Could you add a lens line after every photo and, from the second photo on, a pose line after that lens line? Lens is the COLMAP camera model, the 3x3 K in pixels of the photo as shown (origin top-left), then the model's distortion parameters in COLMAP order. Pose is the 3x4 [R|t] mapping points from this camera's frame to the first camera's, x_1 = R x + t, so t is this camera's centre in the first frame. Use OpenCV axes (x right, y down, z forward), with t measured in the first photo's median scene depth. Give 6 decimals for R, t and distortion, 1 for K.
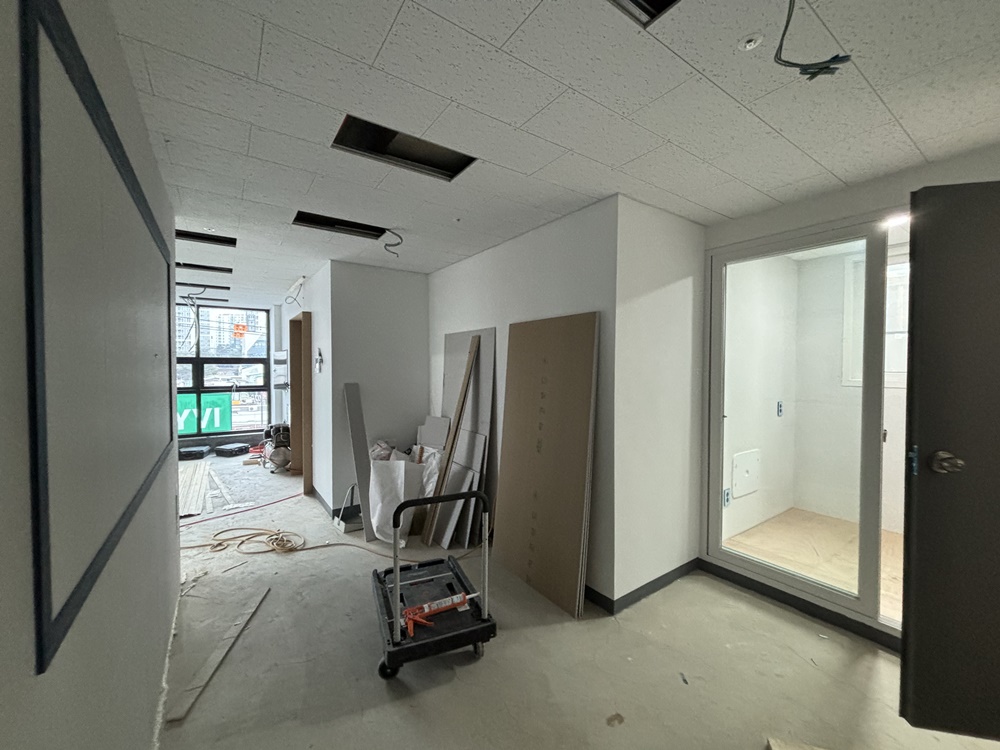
lens RADIAL K [[399.6, 0, 501.4], [0, 399.6, 374.5], [0, 0, 1]] dist [-0.000934, 0.000462]
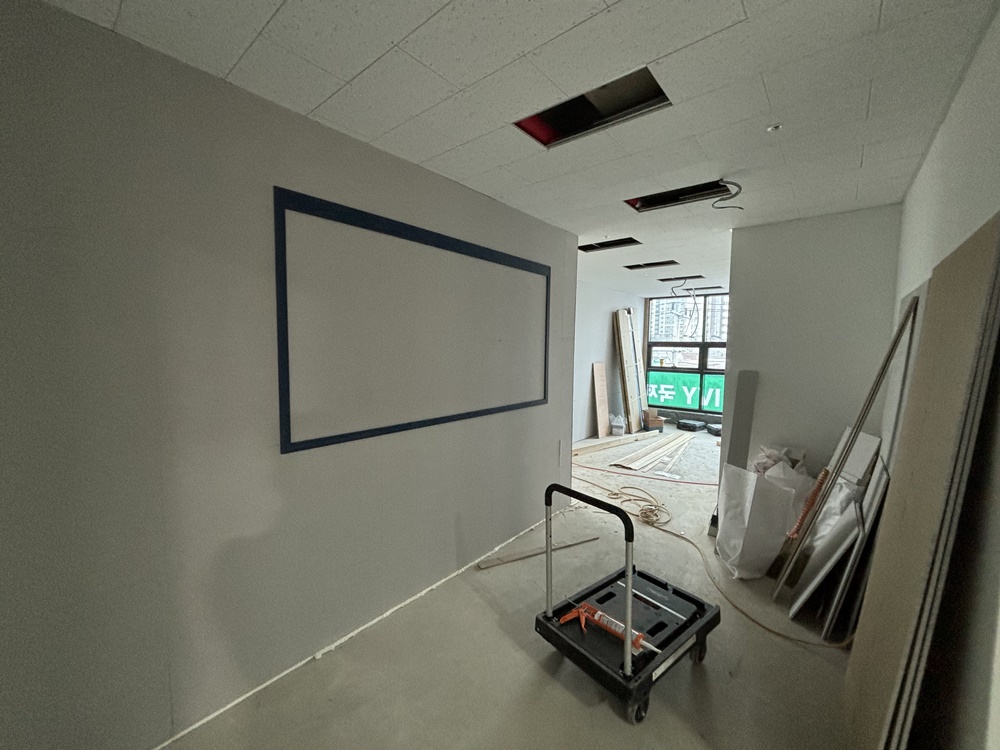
lens RADIAL K [[399.6, 0, 499.2], [0, 399.6, 372.4], [0, 0, 1]] dist [-0.000934, 0.000462]
pose [[0.265560, 0.065436, -0.961871, 0.288035], [-0.035207, 0.997687, 0.058153, -0.004856], [0.963451, 0.018422, 0.267249, 0.260844]]
